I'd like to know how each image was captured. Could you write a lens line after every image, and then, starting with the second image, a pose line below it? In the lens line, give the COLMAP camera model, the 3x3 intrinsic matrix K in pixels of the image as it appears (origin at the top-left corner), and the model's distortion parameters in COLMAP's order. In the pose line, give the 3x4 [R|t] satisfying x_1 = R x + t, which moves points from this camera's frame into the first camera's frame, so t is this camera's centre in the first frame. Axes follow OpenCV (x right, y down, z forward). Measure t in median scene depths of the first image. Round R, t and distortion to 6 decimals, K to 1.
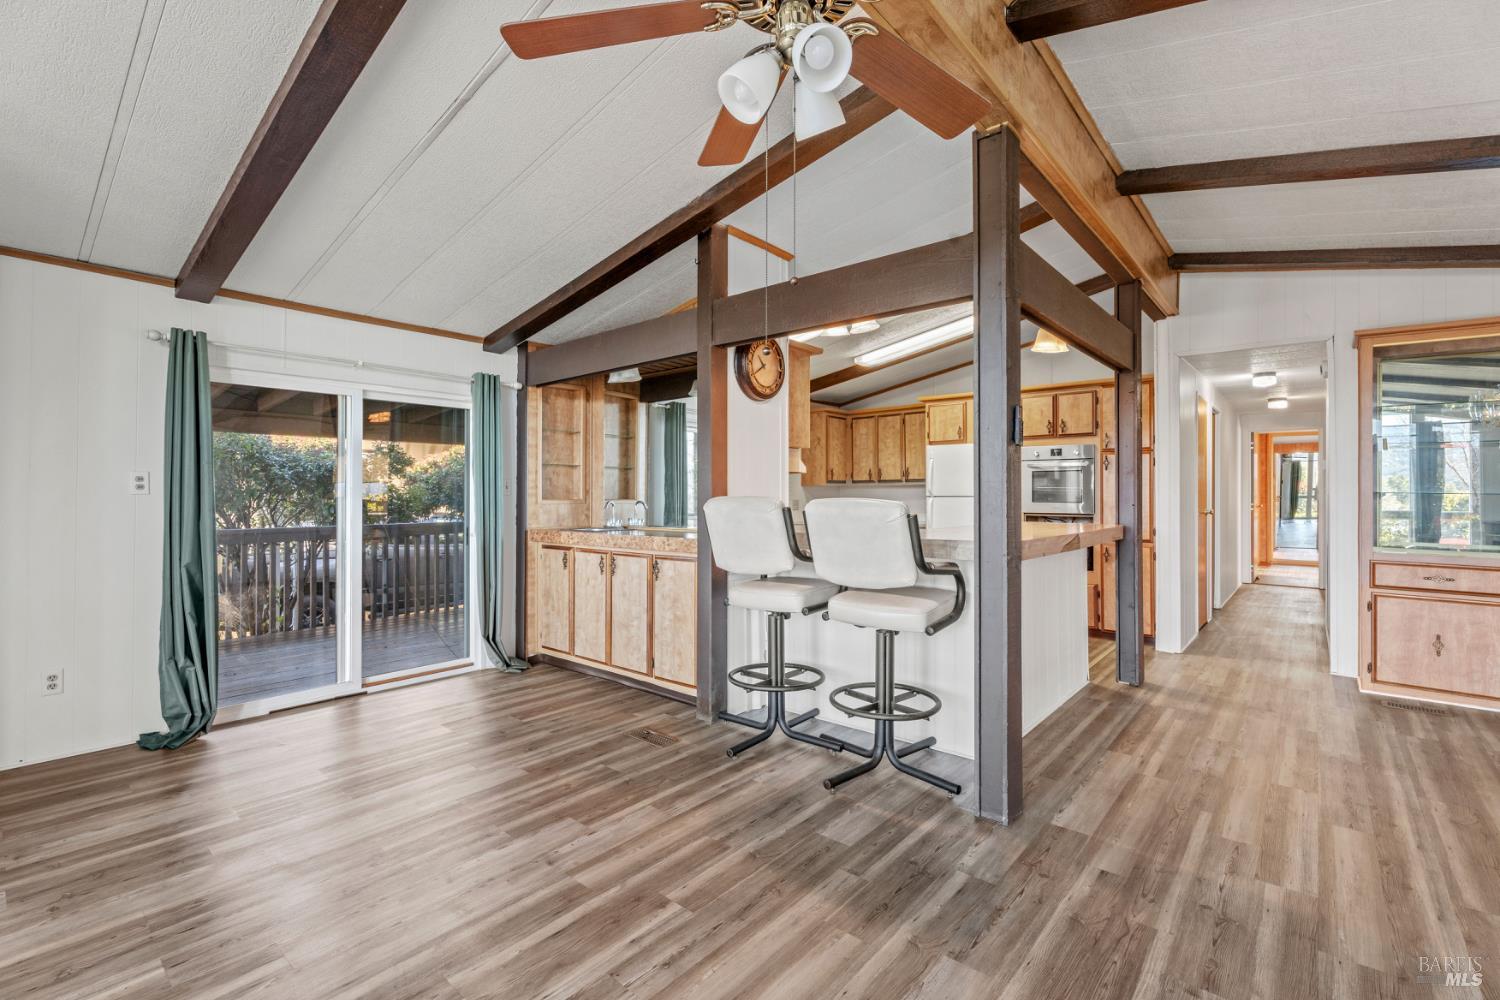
lens RADIAL K [[665.8, 0, 754.3], [0, 665.8, 490.1], [0, 0, 1]] dist [-0.000098, -0.000010]
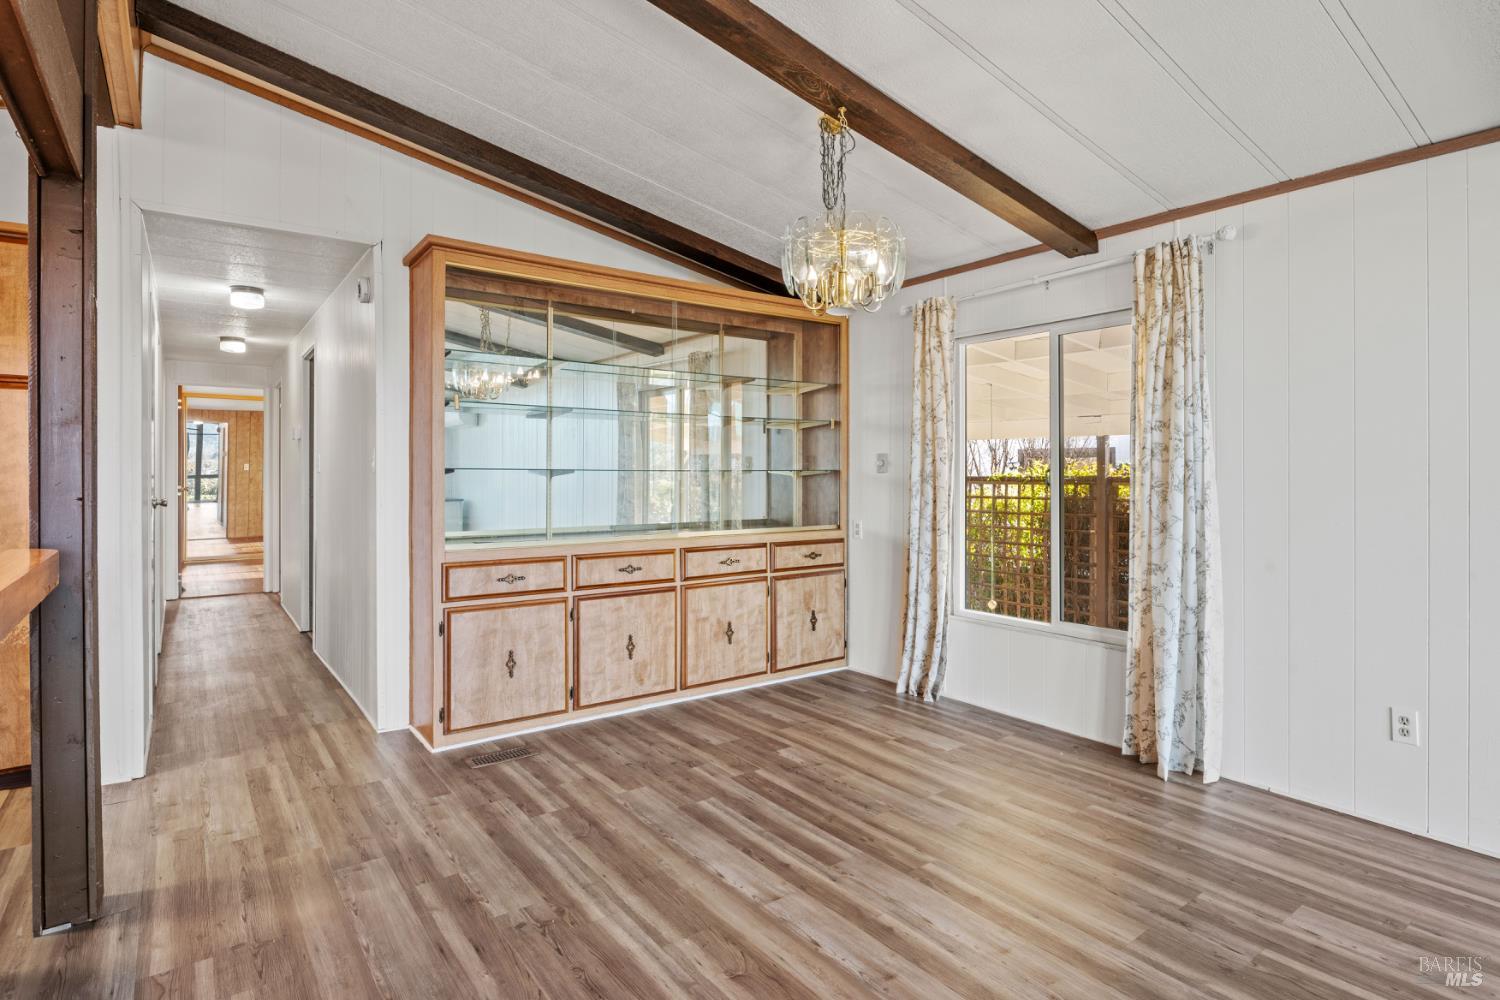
lens RADIAL K [[781.9, 0, 751.6], [0, 781.9, 473.1], [0, 0, 1]] dist [0.000364, -0.000233]
pose [[0.237553, -0.005191, 0.971361, 0.194124], [-0.000455, 0.999985, 0.005455, 0.003489], [-0.971375, -0.001738, 0.237547, 0.484887]]
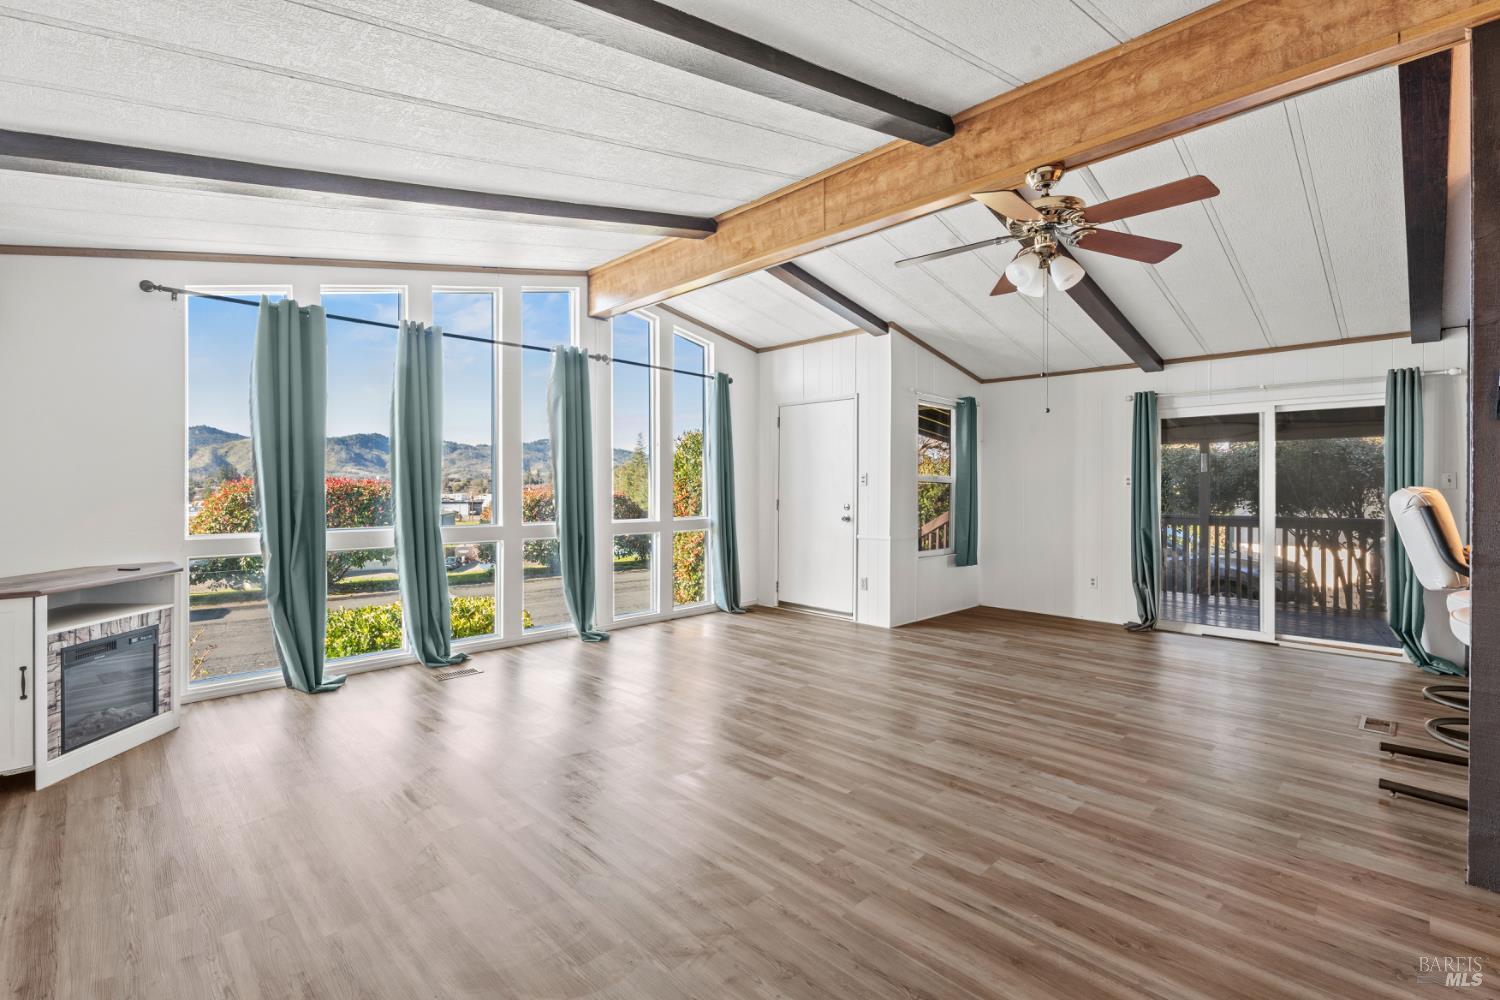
lens RADIAL K [[687.2, 0, 735.4], [0, 687.2, 491.1], [0, 0, 1]] dist [0.011082, 0.000387]
pose [[-0.104746, 0.001542, -0.994498, 0.784423], [0.002027, 0.999997, 0.001337, 0.007570], [0.994497, -0.001876, -0.104749, 0.109090]]
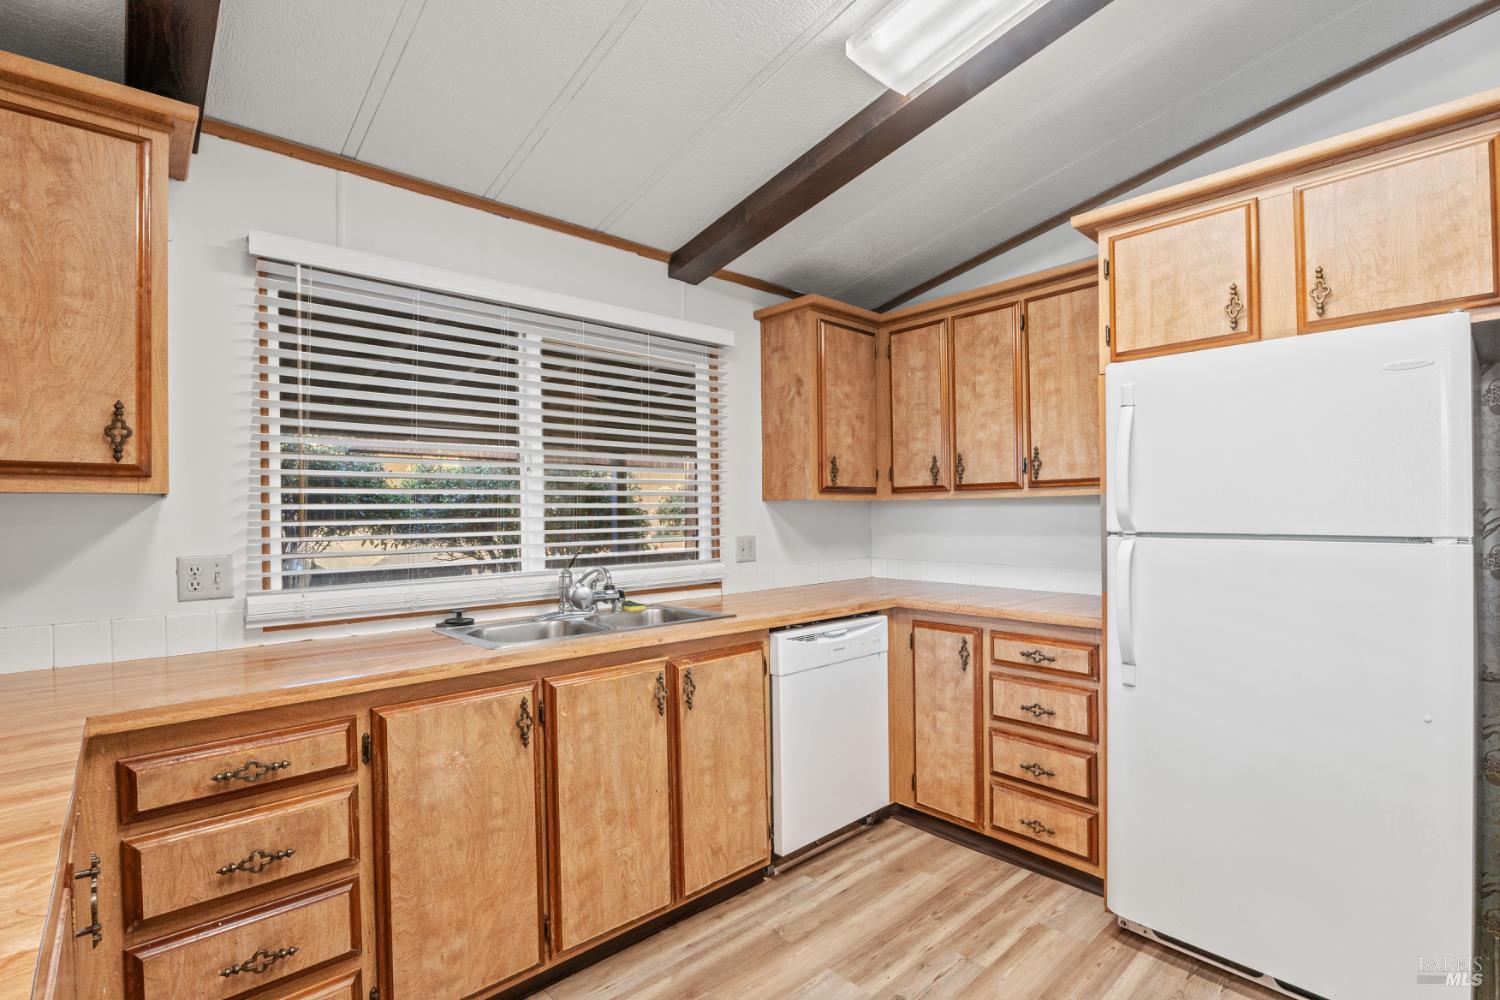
lens RADIAL K [[721.2, 0, 727.3], [0, 721.2, 513.3], [0, 0, 1]] dist [0.000393, -0.000013]
pose [[0.985123, -0.011151, -0.171486, 0.225315], [0.012675, 0.999889, 0.007794, -0.005608], [0.171380, -0.009851, 0.985156, 1.002363]]
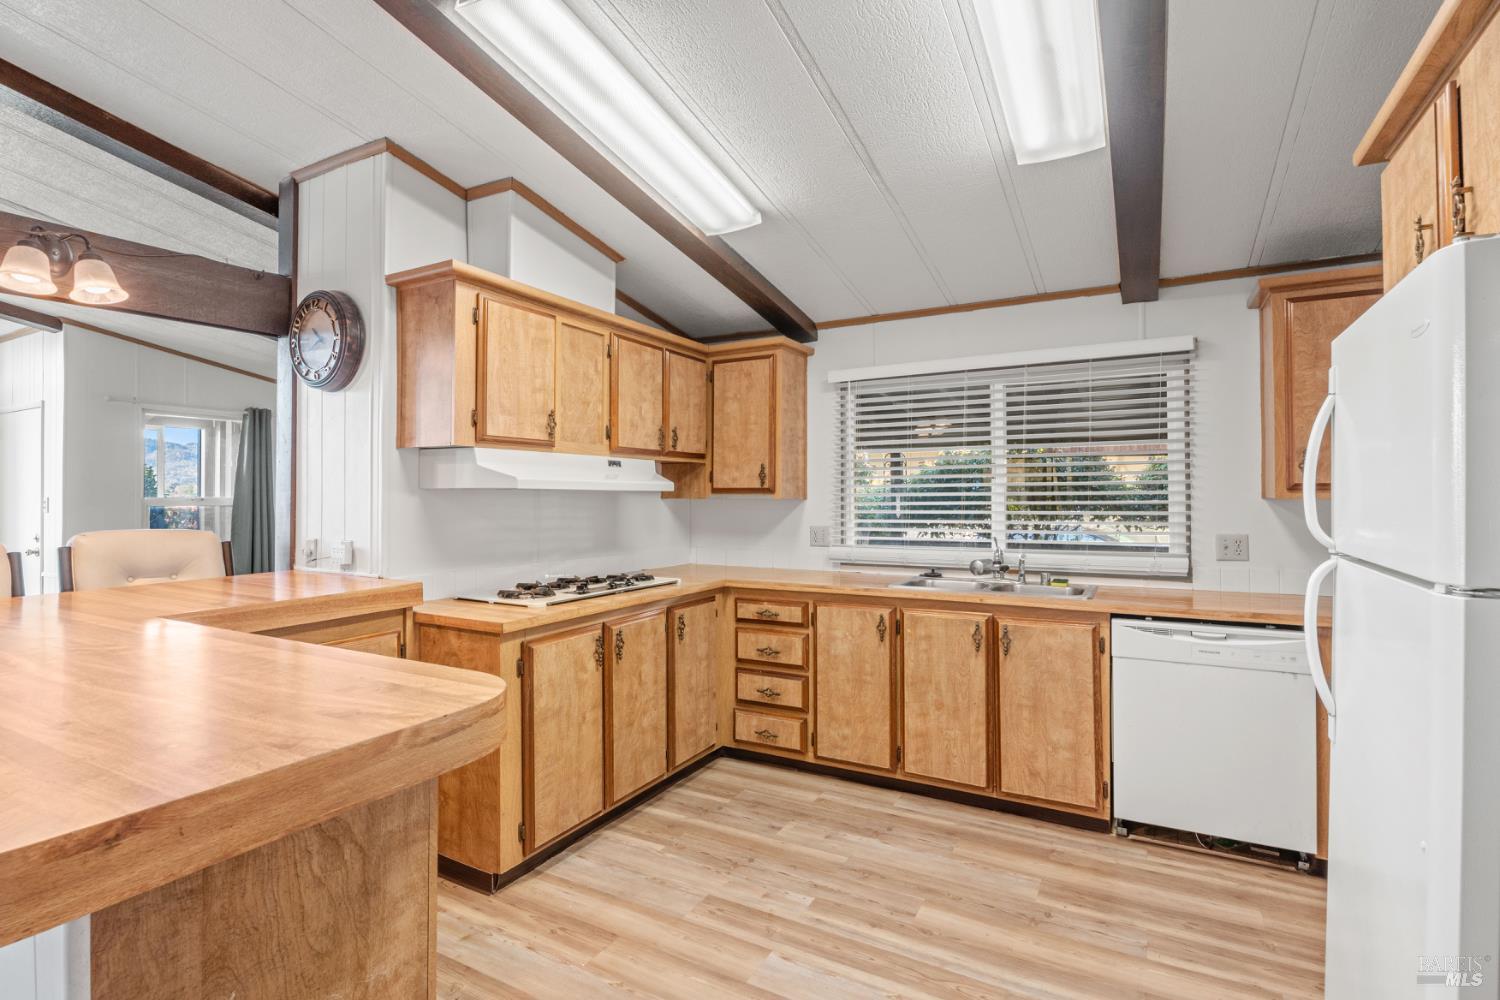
lens RADIAL K [[680.1, 0, 781.2], [0, 680.1, 499.7], [0, 0, 1]] dist [0.024898, 0.000112]
pose [[0.194148, -0.003230, -0.980967, 0.705943], [0.008964, 0.999959, -0.001519, -0.014271], [0.980931, -0.008499, 0.194169, 1.157387]]
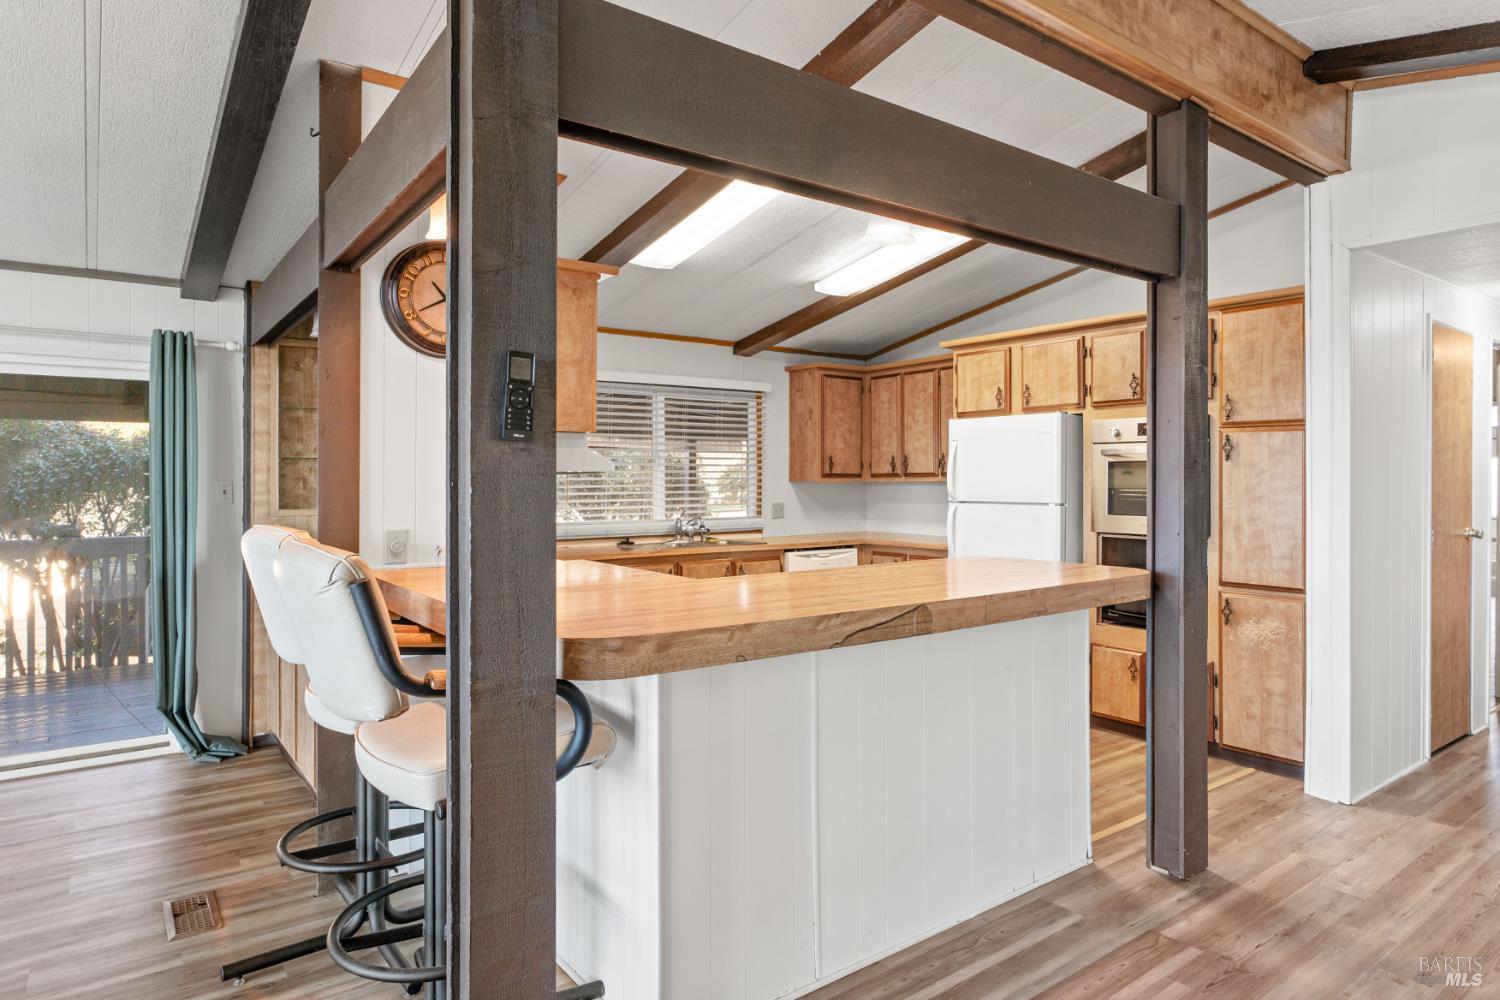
lens RADIAL K [[860.5, 0, 750.1], [0, 860.5, 479.3], [0, 0, 1]] dist [-0.012563, 0.000915]
pose [[0.973470, 0.000827, -0.228815, 0.409247], [0.000774, 0.999976, 0.006906, -0.026396], [0.228815, -0.006900, 0.973445, 0.277975]]
